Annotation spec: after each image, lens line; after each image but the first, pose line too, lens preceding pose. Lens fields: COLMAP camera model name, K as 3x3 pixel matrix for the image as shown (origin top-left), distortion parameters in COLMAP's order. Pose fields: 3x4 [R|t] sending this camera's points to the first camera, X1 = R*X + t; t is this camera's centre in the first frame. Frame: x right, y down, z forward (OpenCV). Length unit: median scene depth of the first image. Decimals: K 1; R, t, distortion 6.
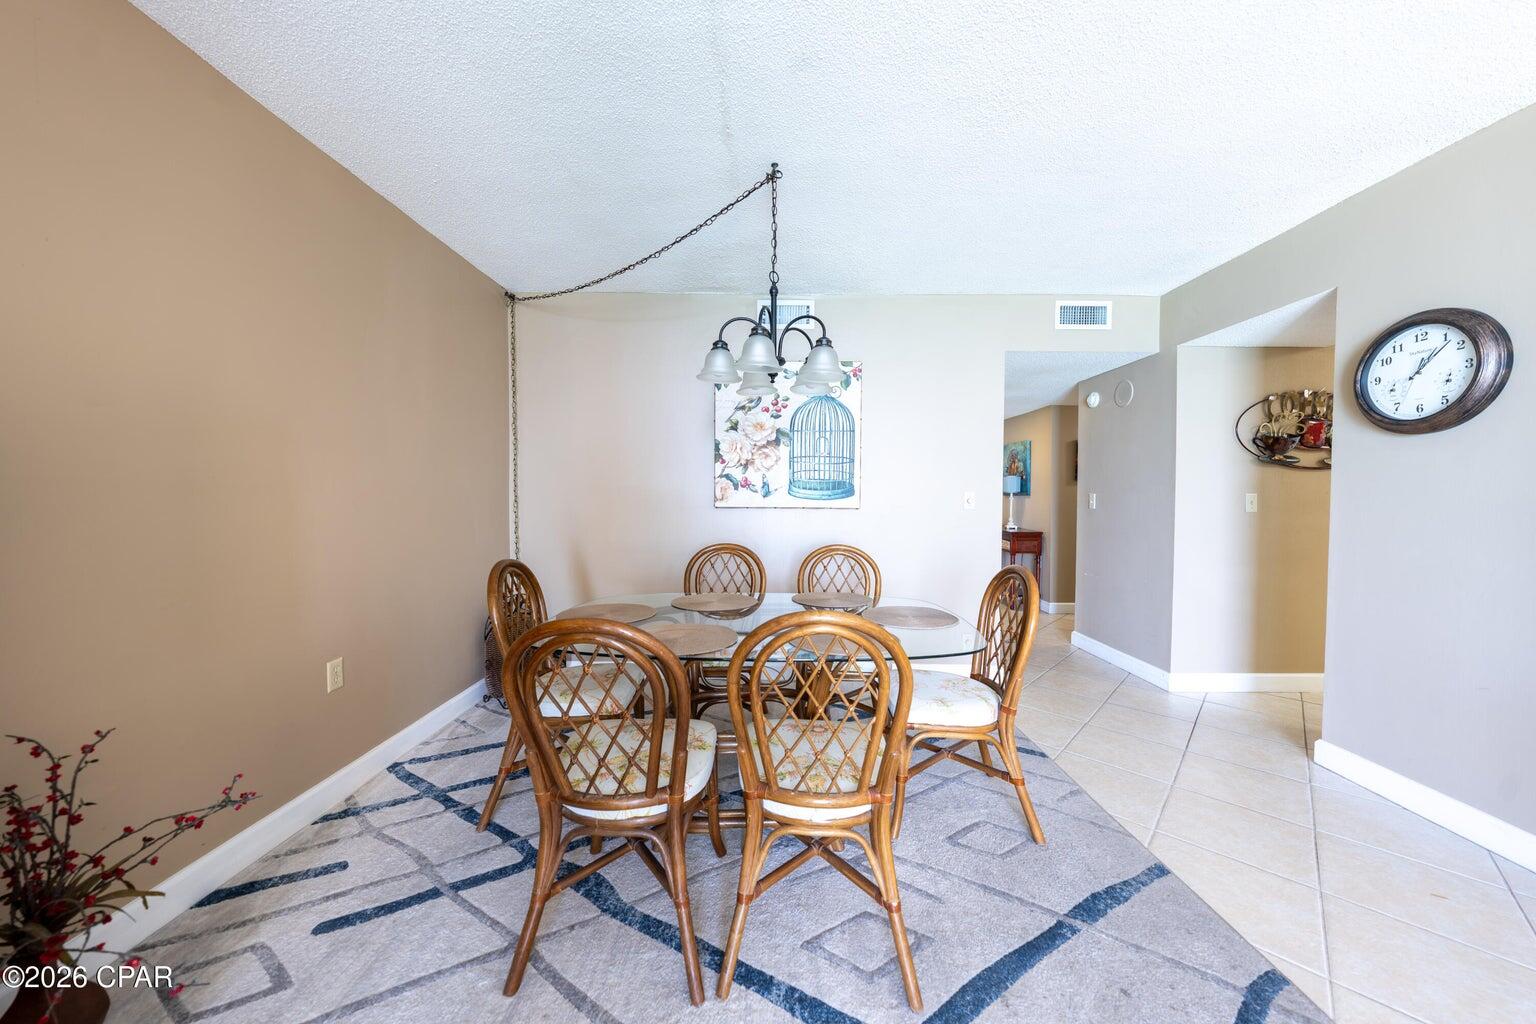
lens RADIAL K [[521.7, 0, 768.0], [0, 521.7, 512.0], [0, 0, 1]] dist [-0.000090, 0.000022]
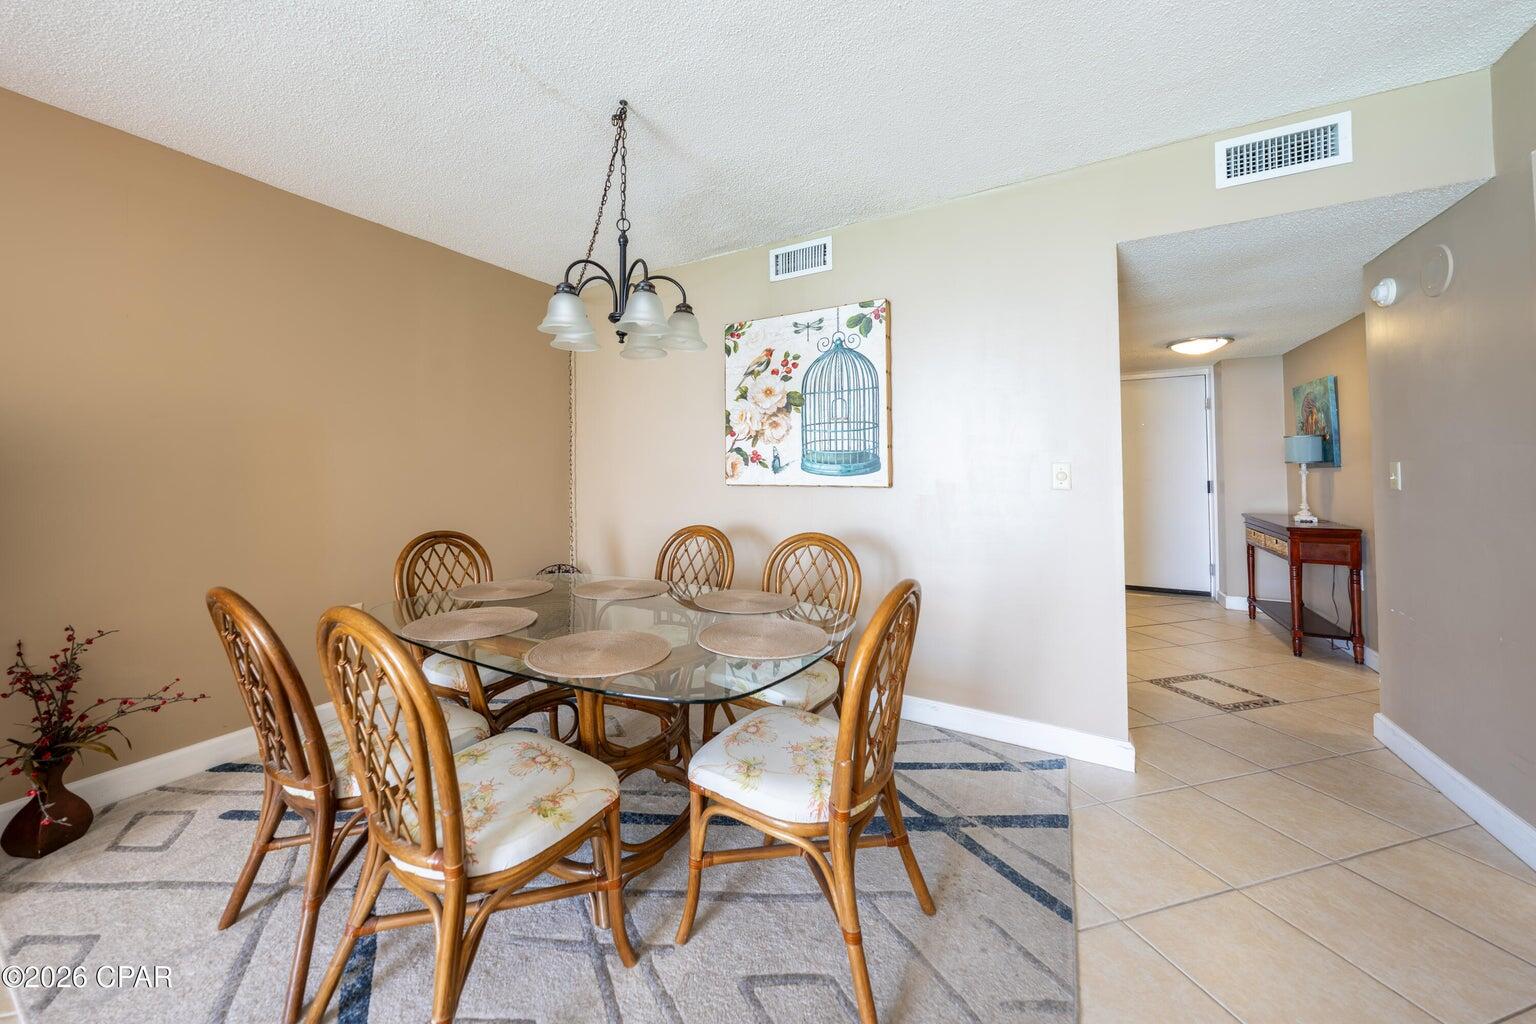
lens RADIAL K [[541.9, 0, 766.4], [0, 541.9, 463.2], [0, 0, 1]] dist [-0.000598, 0.000045]
pose [[0.859442, -0.017663, -0.510927, 0.438259], [-0.007206, 0.998885, -0.046655, -0.003237], [0.511182, 0.043779, 0.858357, 0.227114]]
